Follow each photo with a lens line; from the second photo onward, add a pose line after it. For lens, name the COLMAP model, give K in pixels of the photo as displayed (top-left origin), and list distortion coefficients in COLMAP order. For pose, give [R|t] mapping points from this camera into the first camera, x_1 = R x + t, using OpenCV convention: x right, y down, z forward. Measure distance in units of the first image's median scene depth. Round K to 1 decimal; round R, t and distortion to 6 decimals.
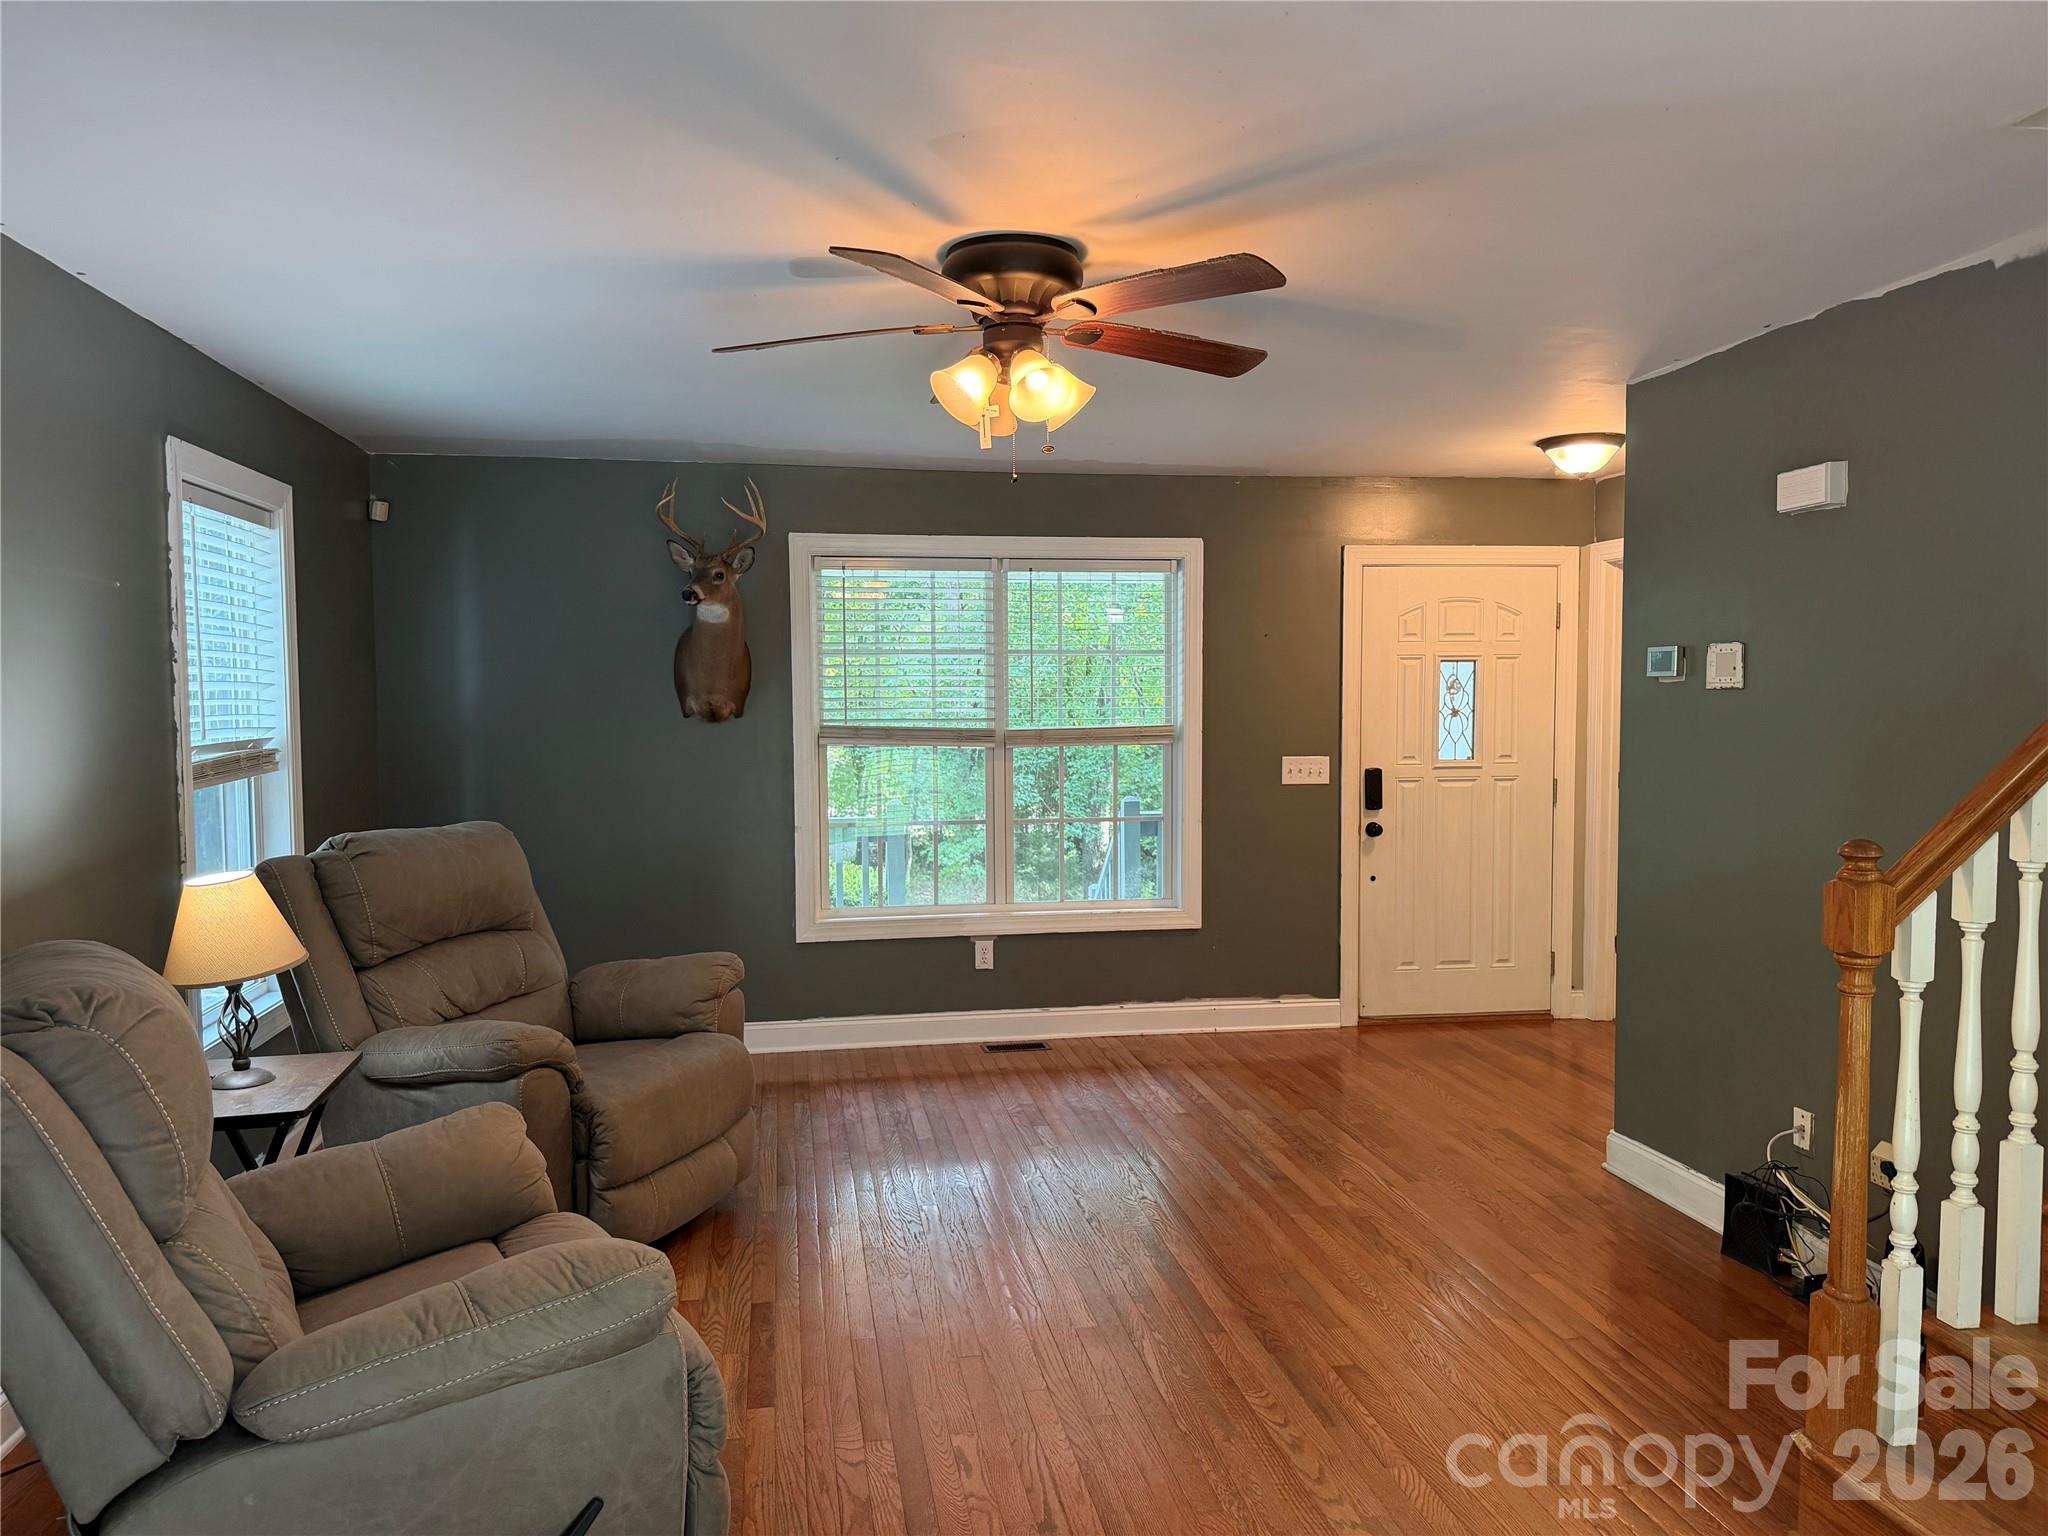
lens RADIAL K [[1449.1, 0, 1033.6], [0, 1449.1, 770.5], [0, 0, 1]] dist [0.091442, -0.109540]
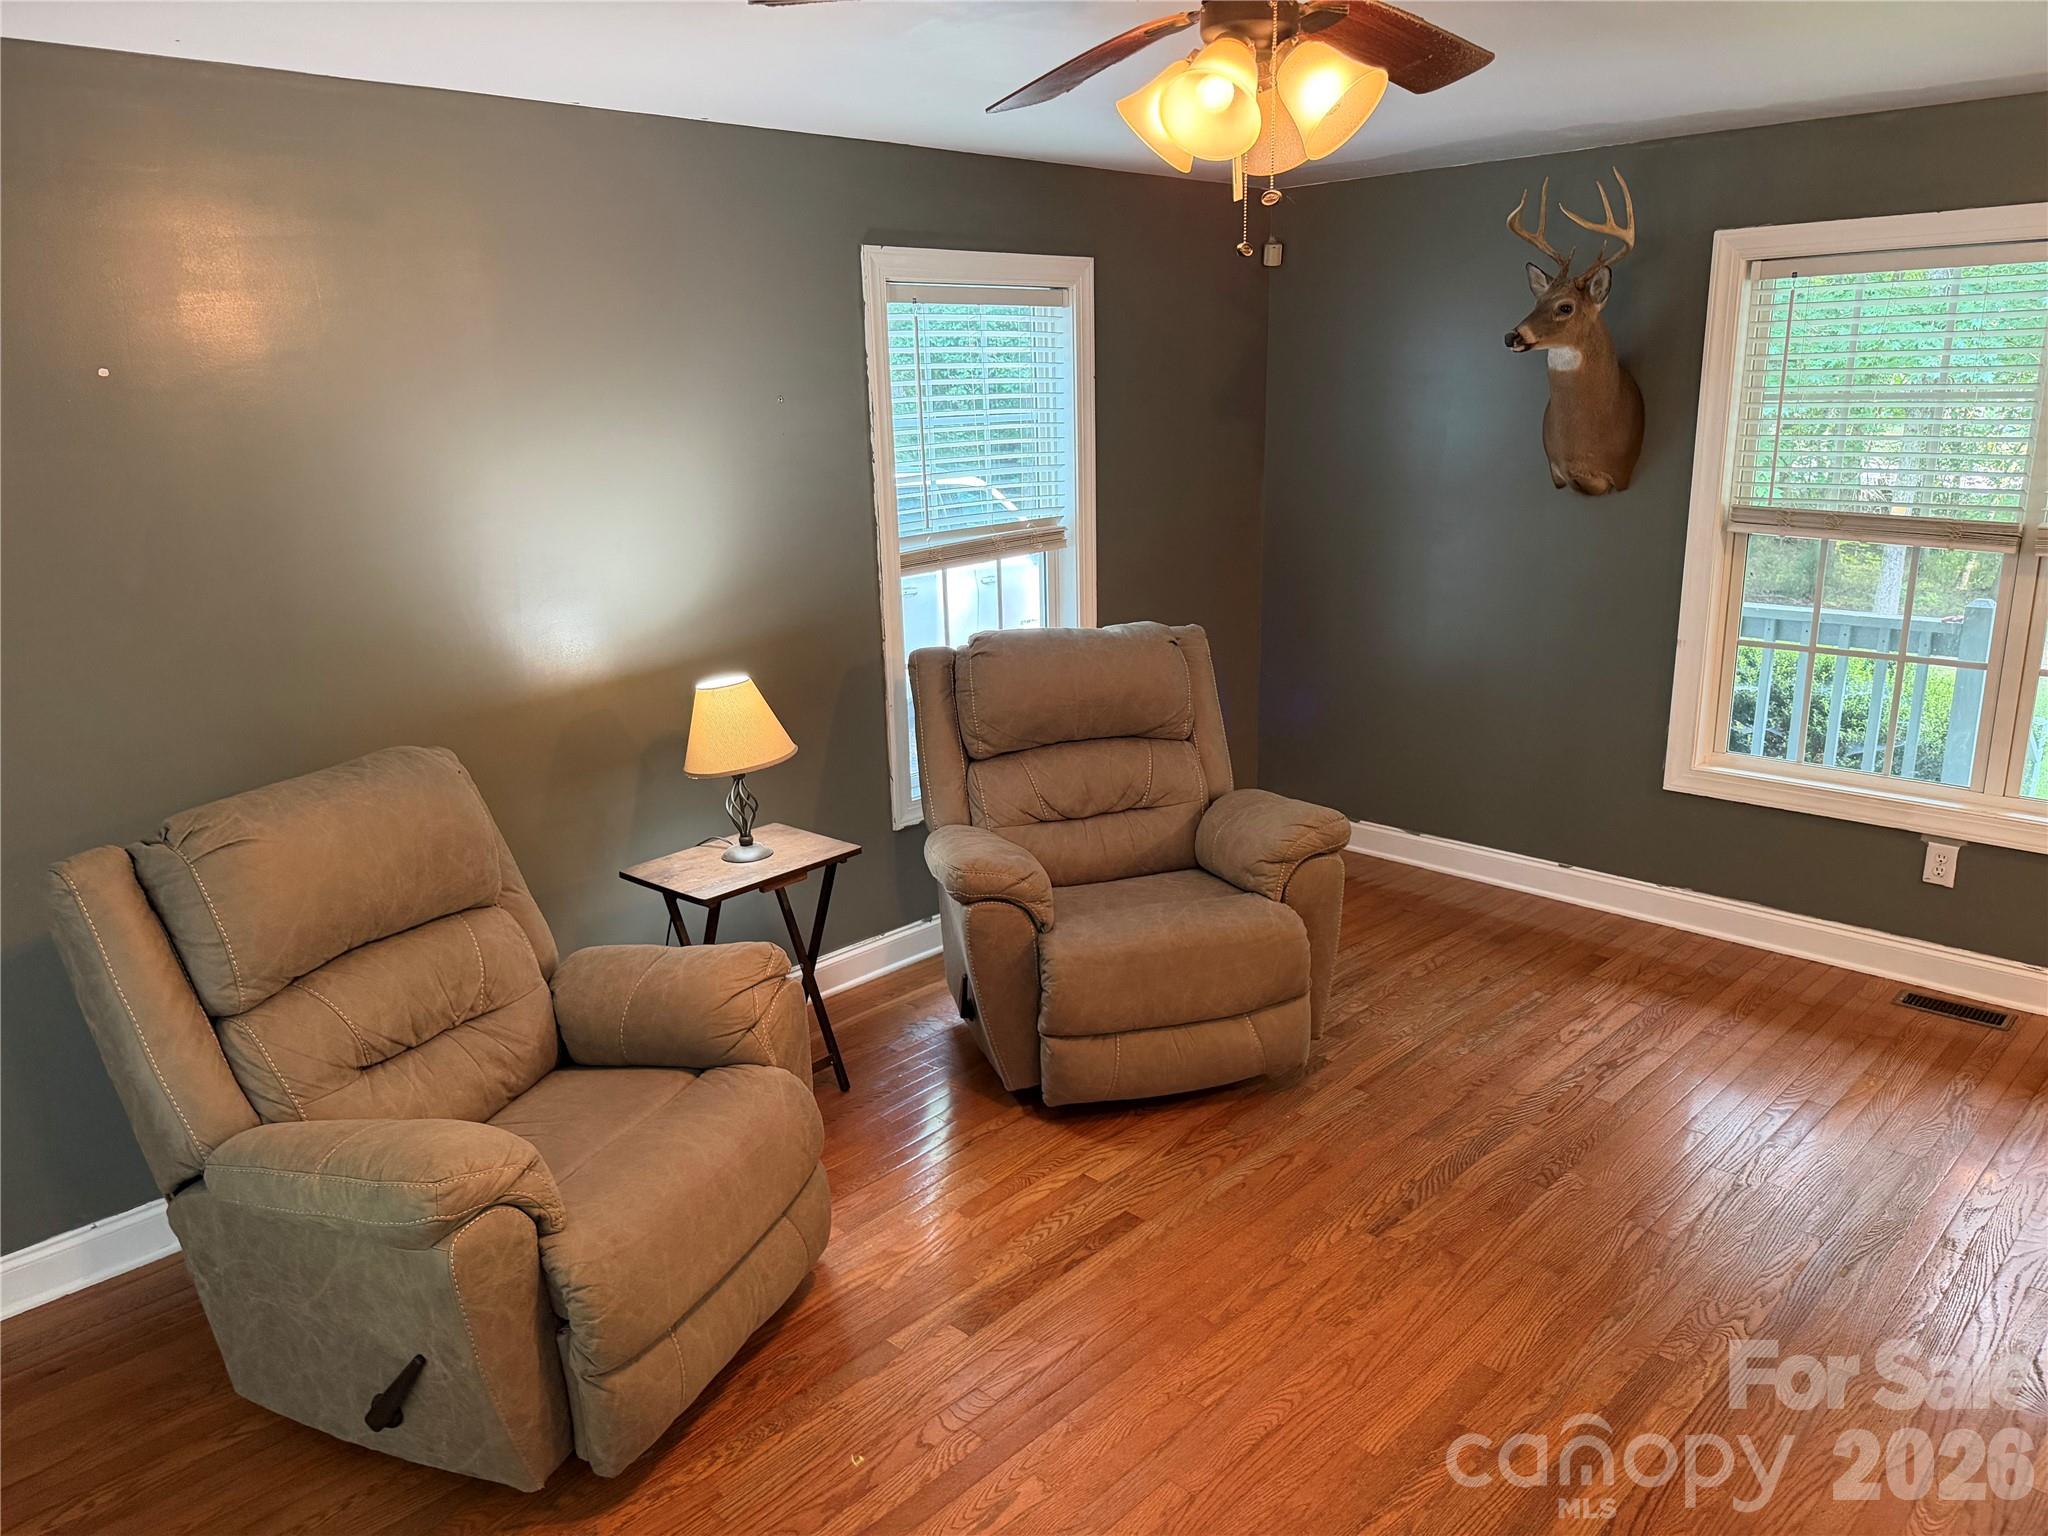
lens RADIAL K [[1449.1, 0, 1026.4], [0, 1449.1, 776.1], [0, 0, 1]] dist [0.091442, -0.109540]
pose [[0.574358, 0.205983, -0.792265, 0.285419], [-0.018952, 0.970911, 0.238689, -0.075345], [0.818385, -0.122078, 0.561554, 0.308108]]
